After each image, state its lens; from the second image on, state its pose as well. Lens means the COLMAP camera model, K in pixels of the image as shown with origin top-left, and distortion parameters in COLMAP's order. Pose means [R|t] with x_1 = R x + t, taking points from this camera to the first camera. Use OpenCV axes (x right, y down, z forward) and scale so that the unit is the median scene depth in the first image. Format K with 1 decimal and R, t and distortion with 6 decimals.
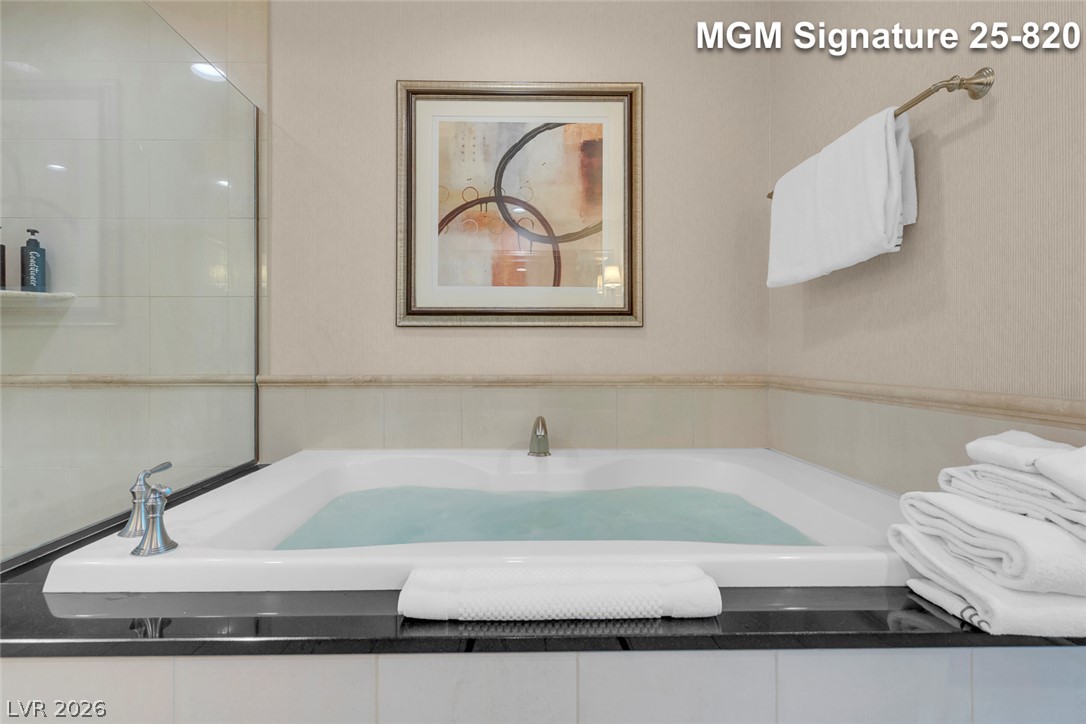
lens RADIAL K [[507.9, 0, 535.2], [0, 507.9, 349.7], [0, 0, 1]] dist [-0.002880, 0.000370]
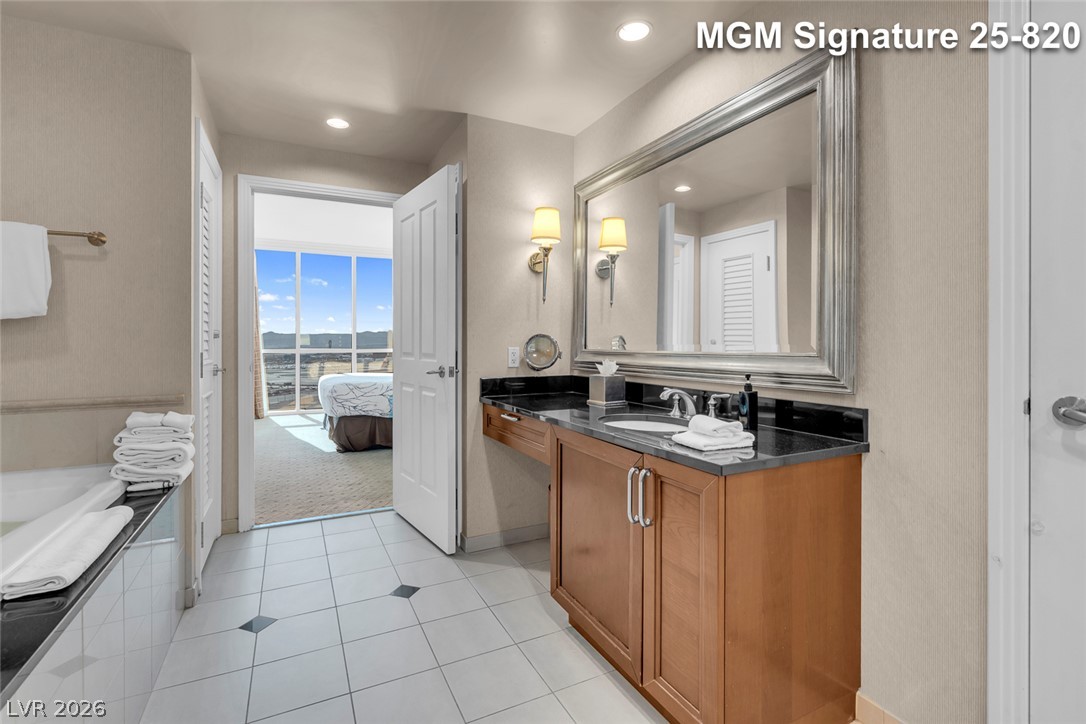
lens RADIAL K [[501.7, 0, 538.3], [0, 501.7, 342.8], [0, 0, 1]] dist [-0.003654, 0.000559]
pose [[-0.424532, 0.001615, 0.905411, -0.871503], [-0.005359, 0.999976, -0.004296, -0.070234], [-0.905397, -0.006676, -0.424514, 0.156792]]
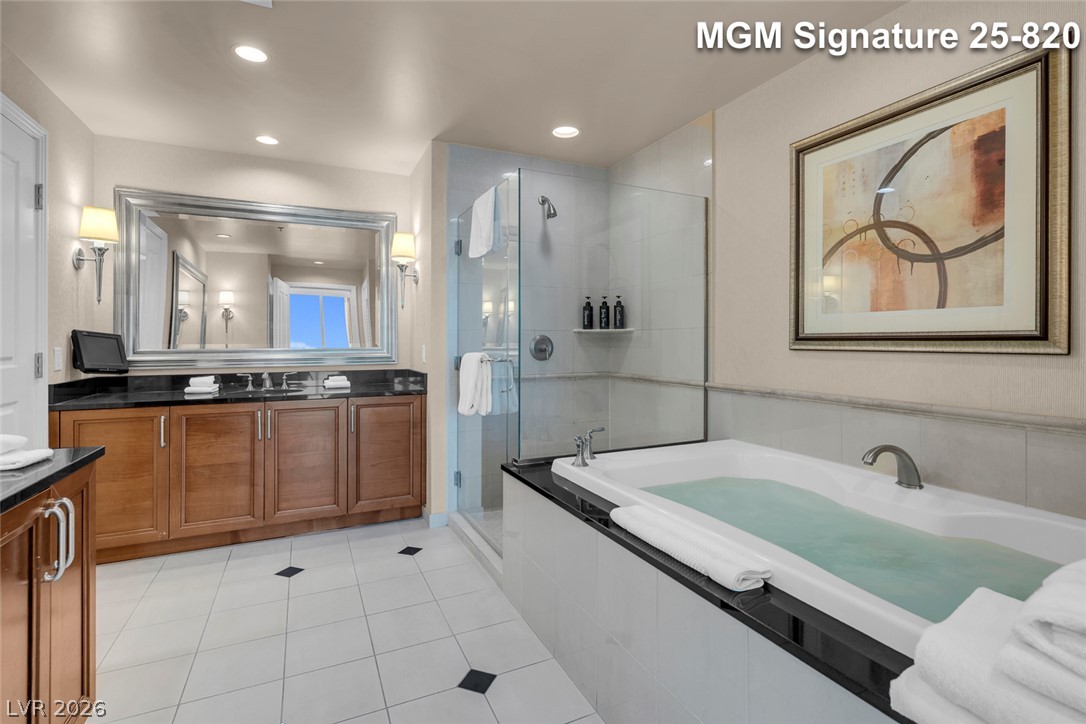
lens RADIAL K [[506.7, 0, 541.9], [0, 506.7, 340.6], [0, 0, 1]] dist [-0.001905, 0.000940]
pose [[0.409434, -0.001008, -0.912339, 0.581060], [0.008596, 0.999959, 0.002753, -0.075836], [0.912299, -0.008970, 0.409426, -0.028216]]
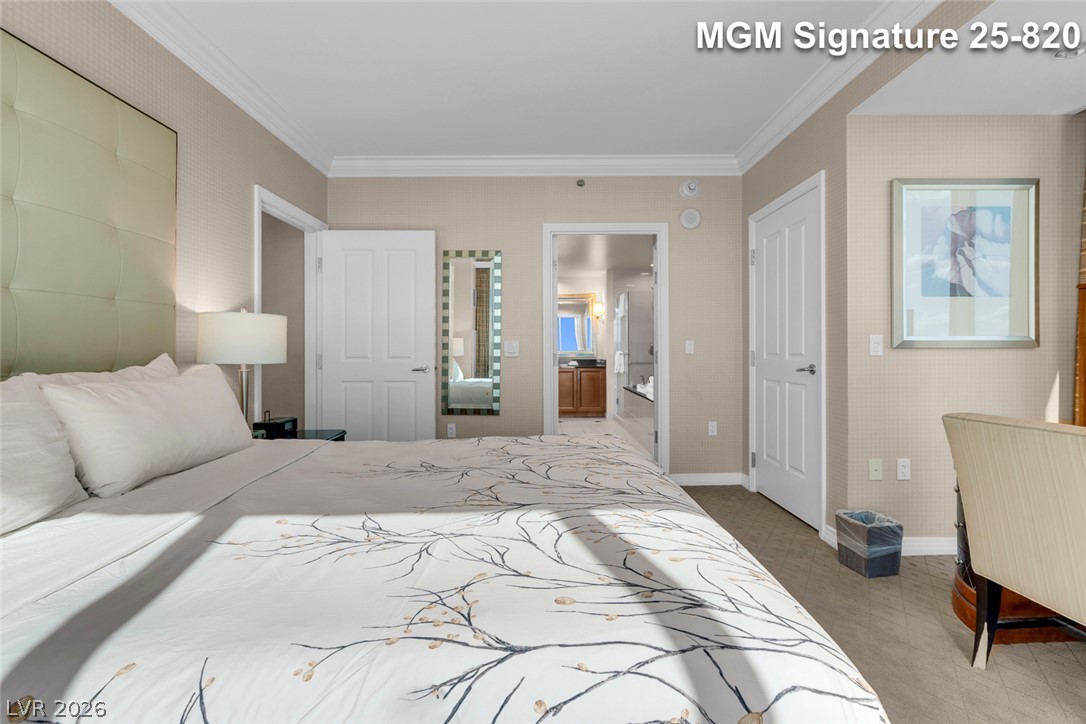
lens RADIAL K [[507.9, 0, 535.2], [0, 507.9, 349.7], [0, 0, 1]] dist [-0.002880, 0.000370]
pose [[-0.024506, 0.003444, -0.999694, 3.237137], [0.012661, 0.999915, 0.003134, -0.073631], [0.999620, -0.012580, -0.024547, -0.184006]]
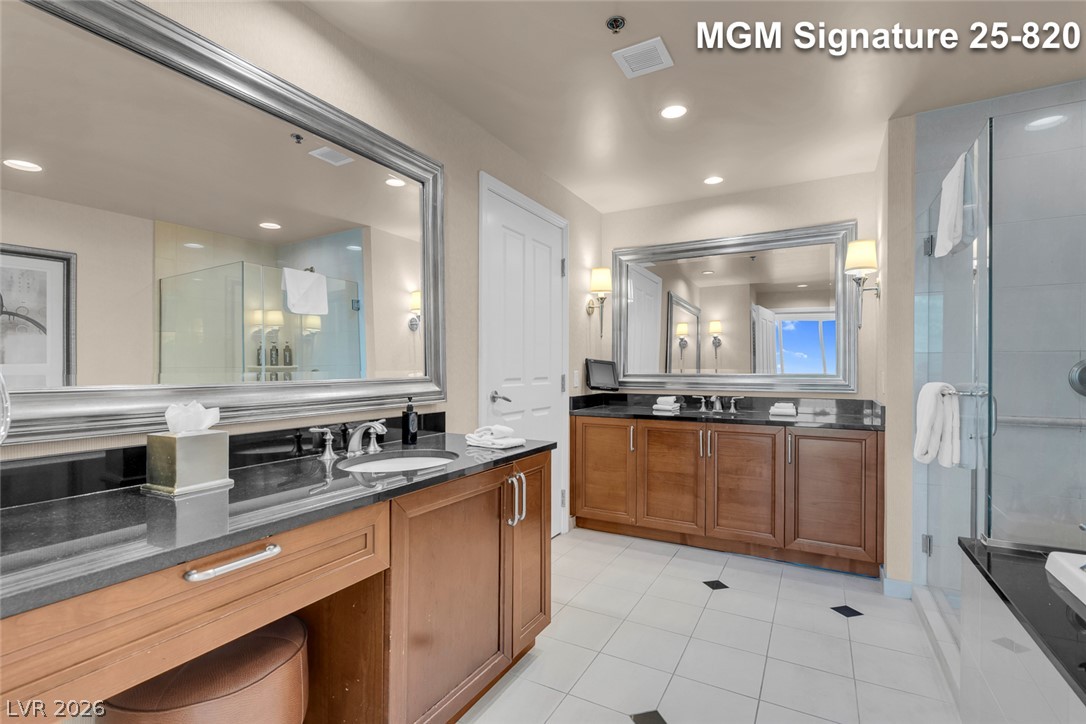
lens RADIAL K [[505.3, 0, 542.0], [0, 505.3, 368.9], [0, 0, 1]] dist [-0.000764, 0.000935]
pose [[-0.498152, 0.004709, -0.867077, 0.552395], [0.006869, 0.999975, 0.001485, -0.076126], [0.867062, -0.005217, -0.498172, 0.187974]]
